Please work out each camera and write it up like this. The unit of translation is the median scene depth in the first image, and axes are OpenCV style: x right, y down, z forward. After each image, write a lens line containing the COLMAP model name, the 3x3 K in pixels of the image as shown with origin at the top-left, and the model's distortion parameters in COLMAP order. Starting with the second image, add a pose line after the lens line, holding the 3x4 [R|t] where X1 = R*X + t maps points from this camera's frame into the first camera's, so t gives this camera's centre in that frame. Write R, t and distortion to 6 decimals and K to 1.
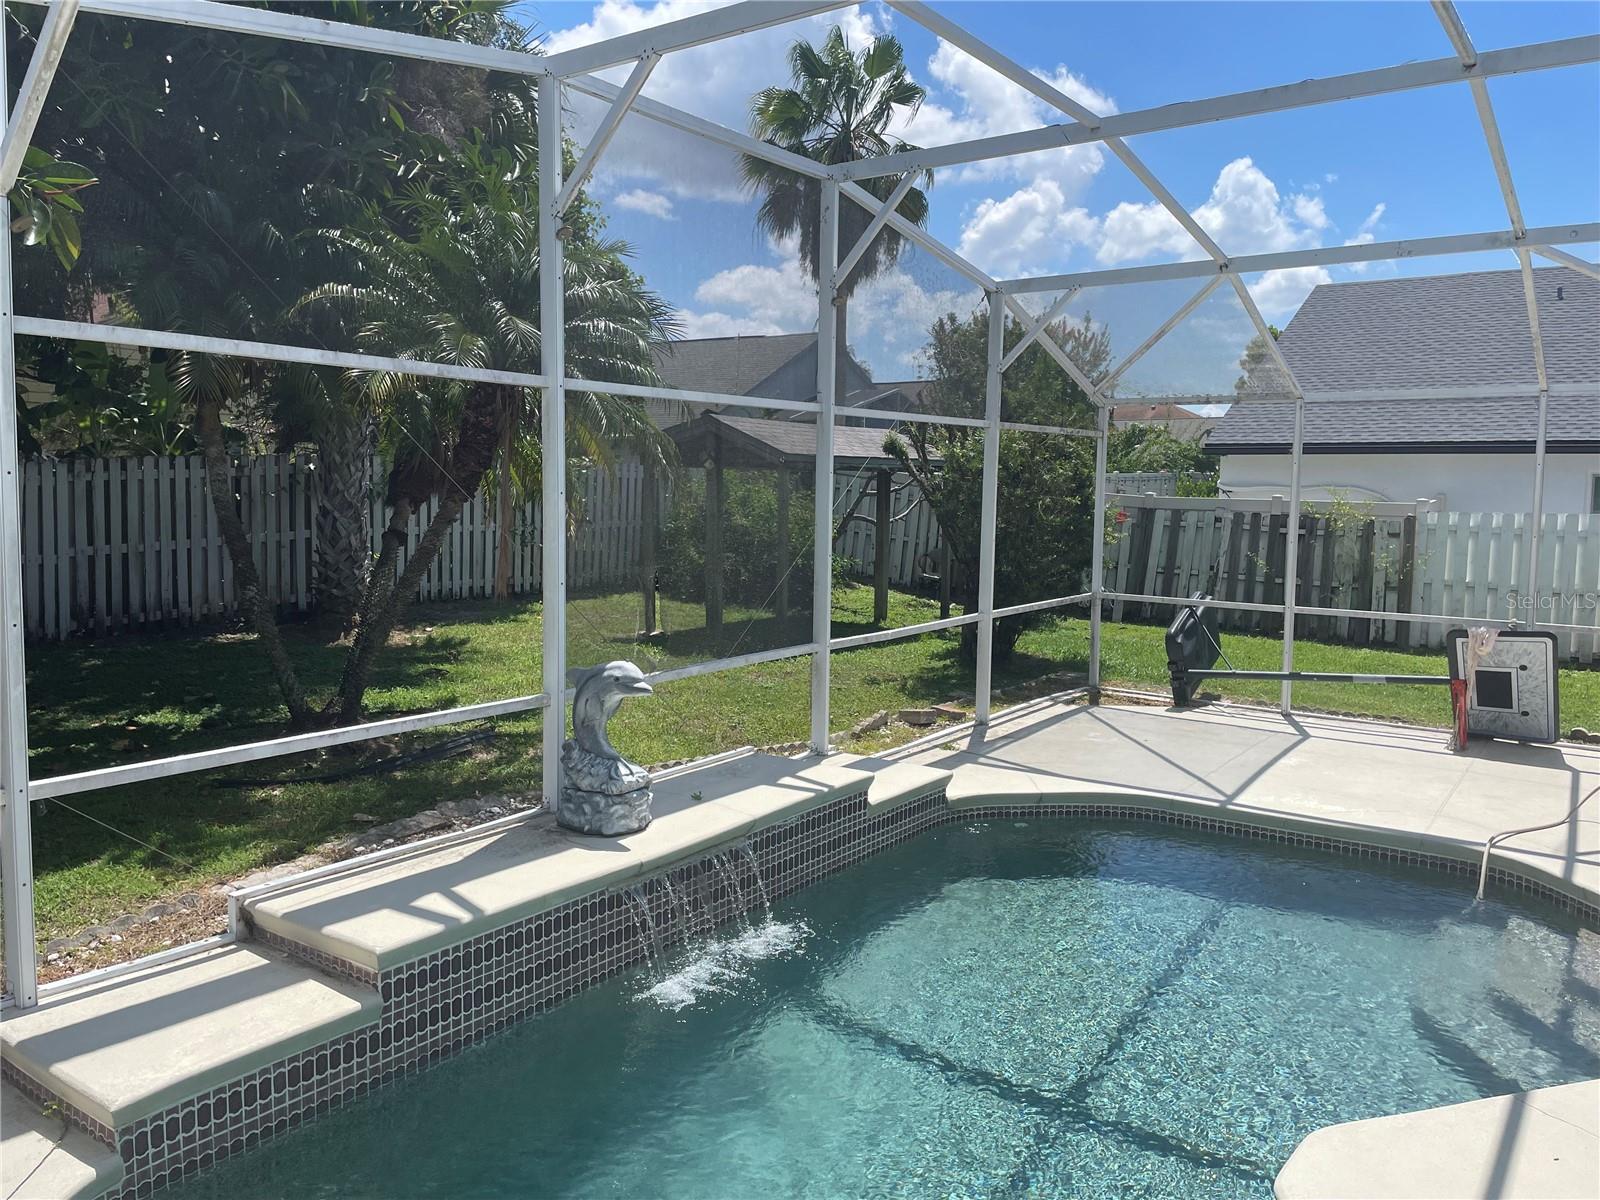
lens RADIAL K [[1211.4, 0, 796.6], [0, 1211.4, 583.6], [0, 0, 1]] dist [0.096896, -0.125262]
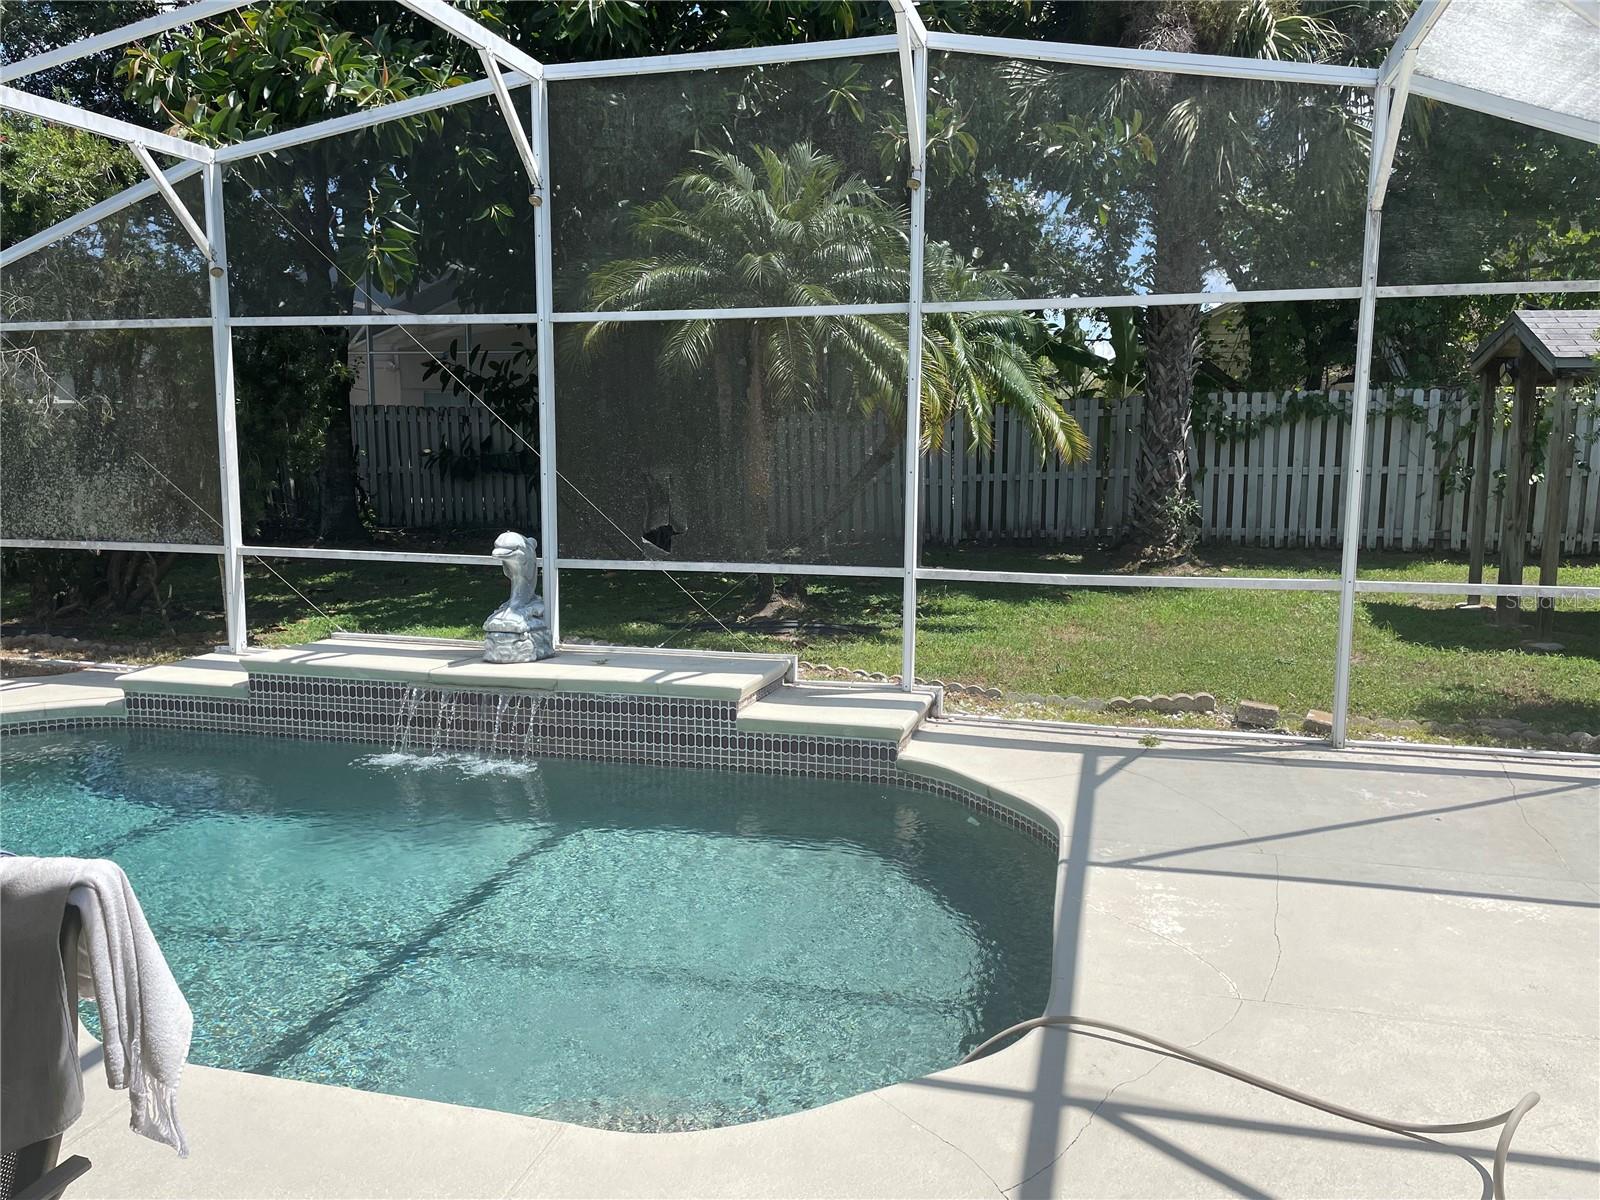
lens RADIAL K [[1211.4, 0, 804.8], [0, 1211.4, 589.3], [0, 0, 1]] dist [0.096896, -0.125262]
pose [[0.343943, 0.106127, -0.932974, 0.754050], [-0.076864, 0.993440, 0.084669, -0.006049], [0.935839, 0.042591, 0.349844, 0.541194]]
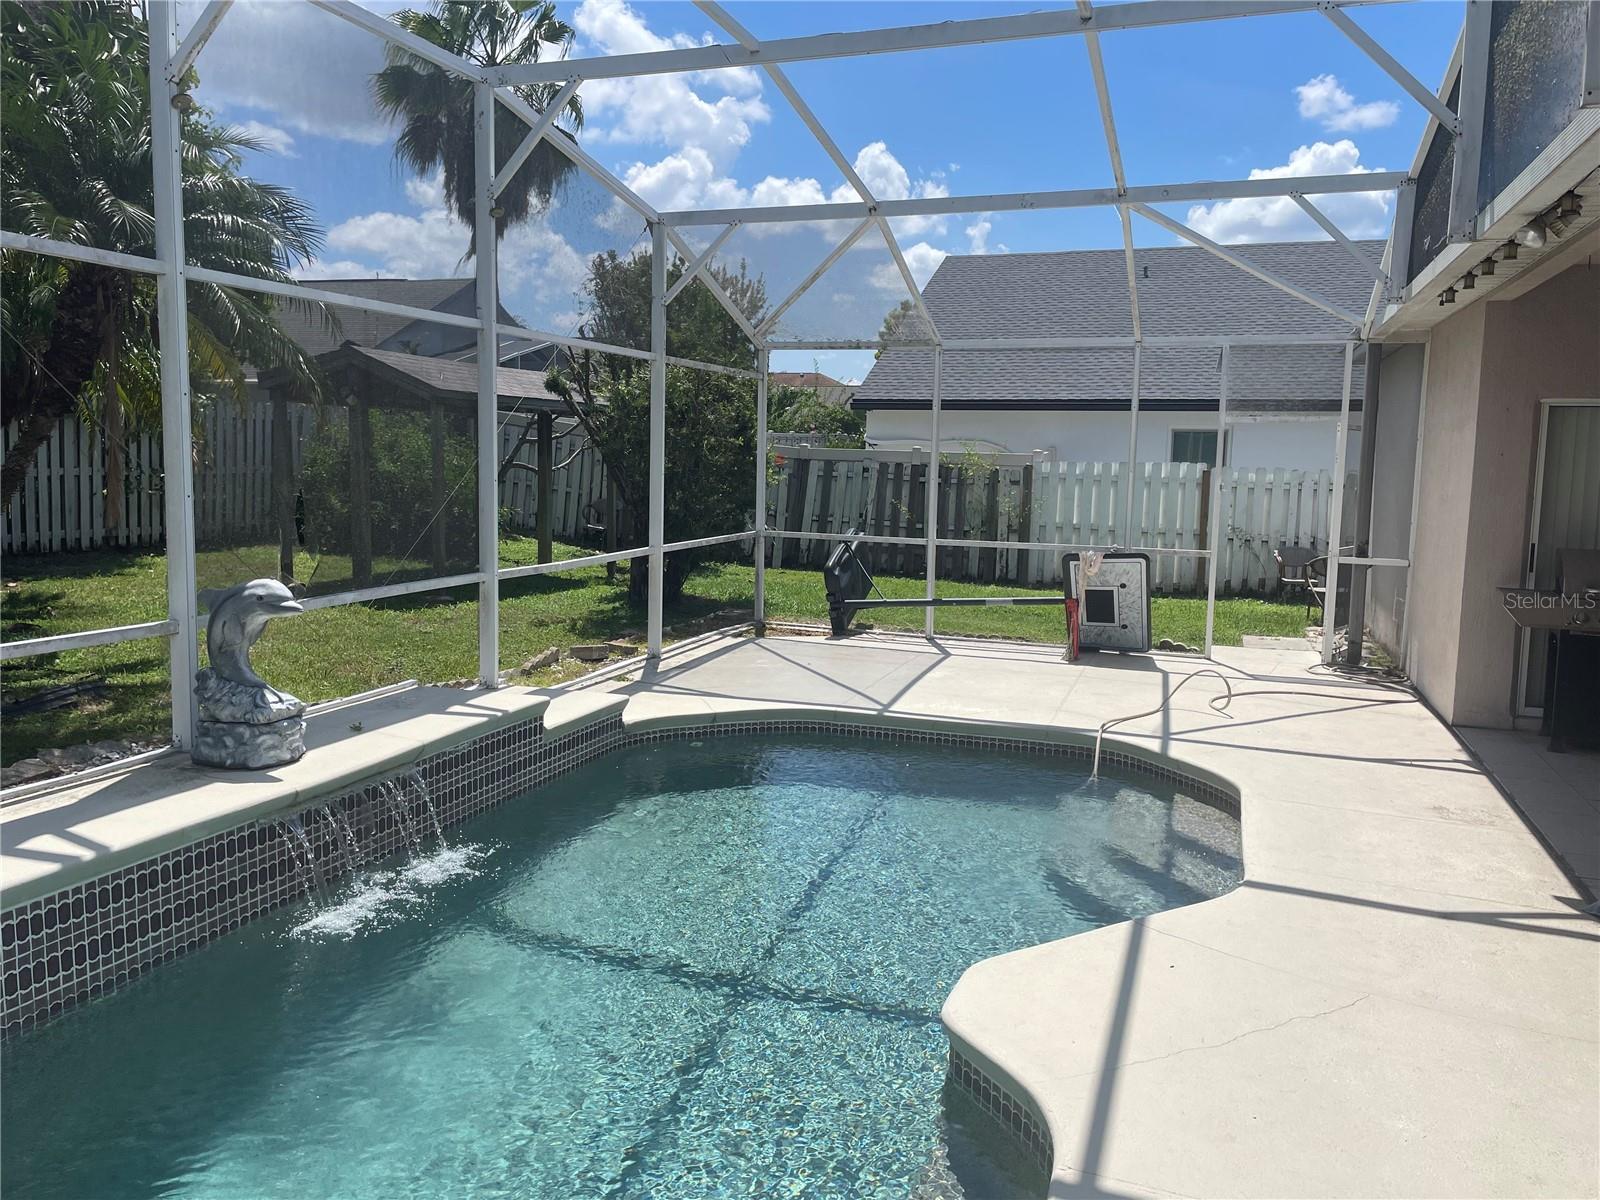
lens RADIAL K [[1211.4, 0, 802.0], [0, 1211.4, 583.1], [0, 0, 1]] dist [0.096896, -0.125262]
pose [[0.960196, -0.022445, 0.278423, -0.009154], [0.015044, 0.999475, 0.028690, 0.029852], [-0.278921, -0.023359, 0.960030, 0.002191]]
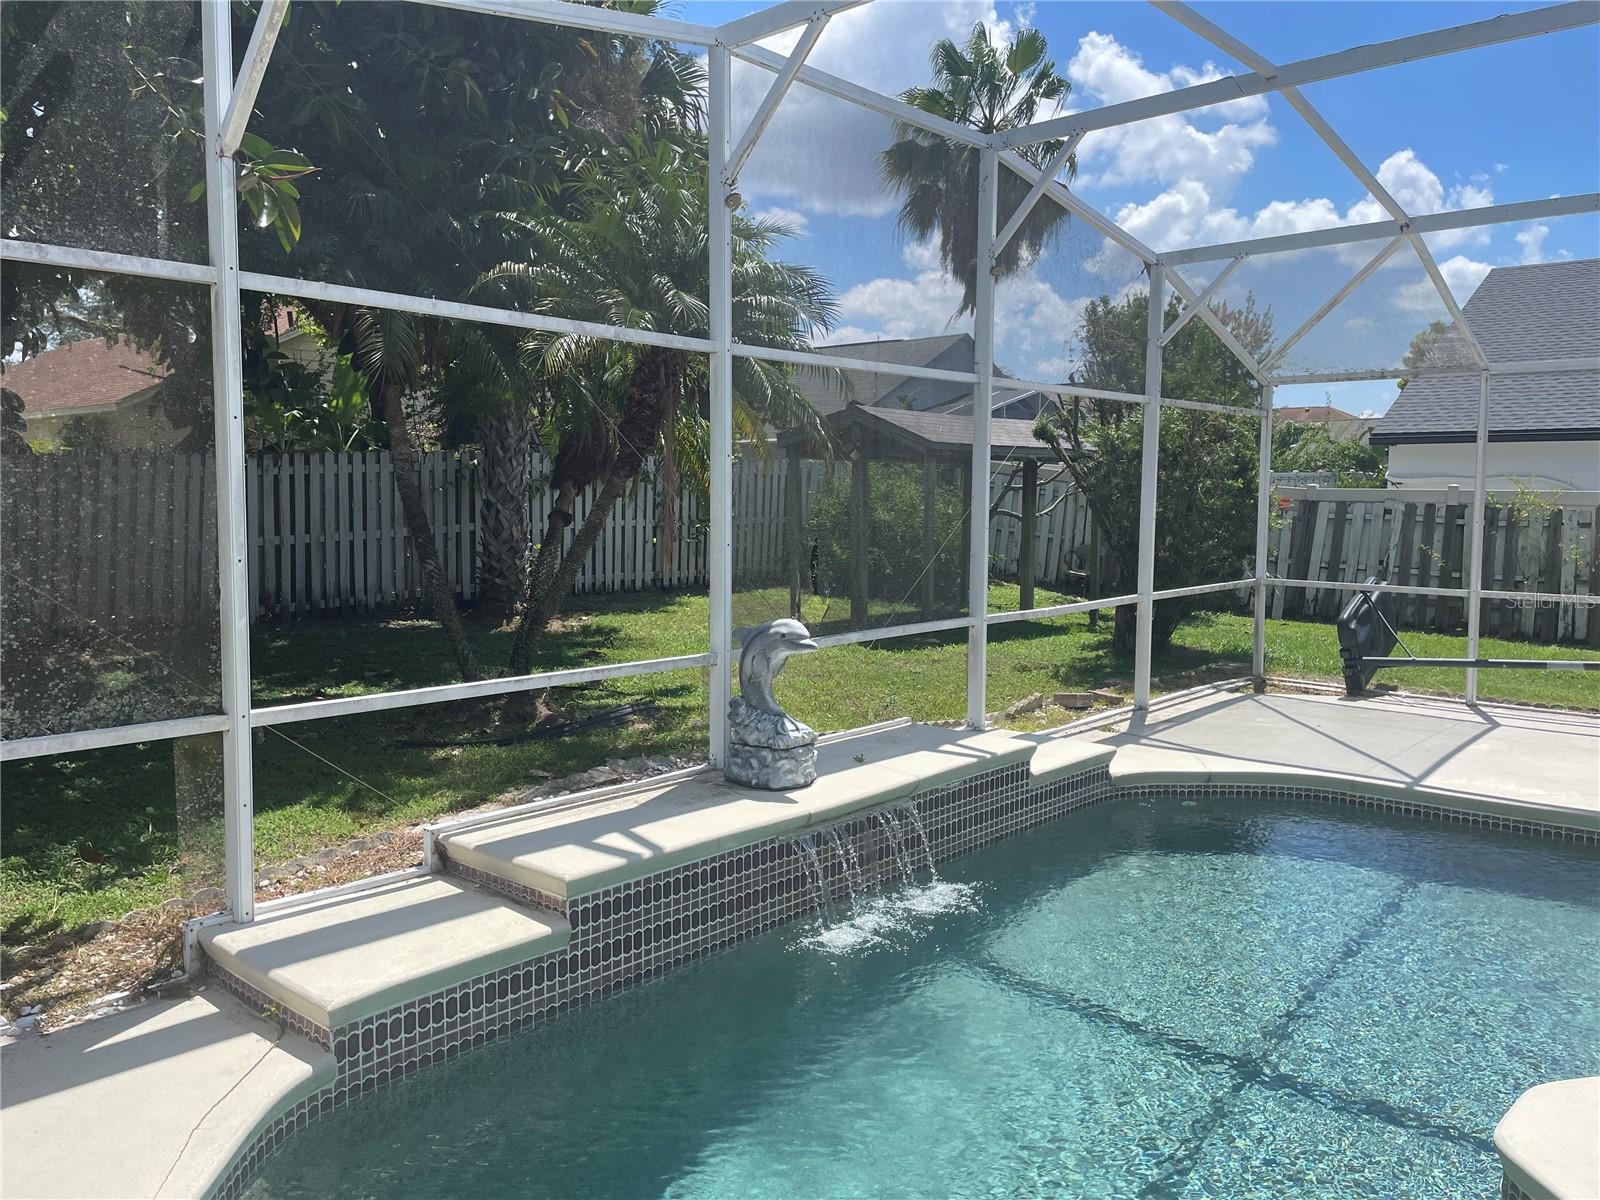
lens RADIAL K [[1211.4, 0, 794.6], [0, 1211.4, 585.0], [0, 0, 1]] dist [0.096896, -0.125262]
pose [[0.993895, 0.000477, -0.110333, -0.017098], [-0.001566, 0.999951, -0.009786, 0.029111], [0.110323, 0.009899, 0.993846, -0.002628]]
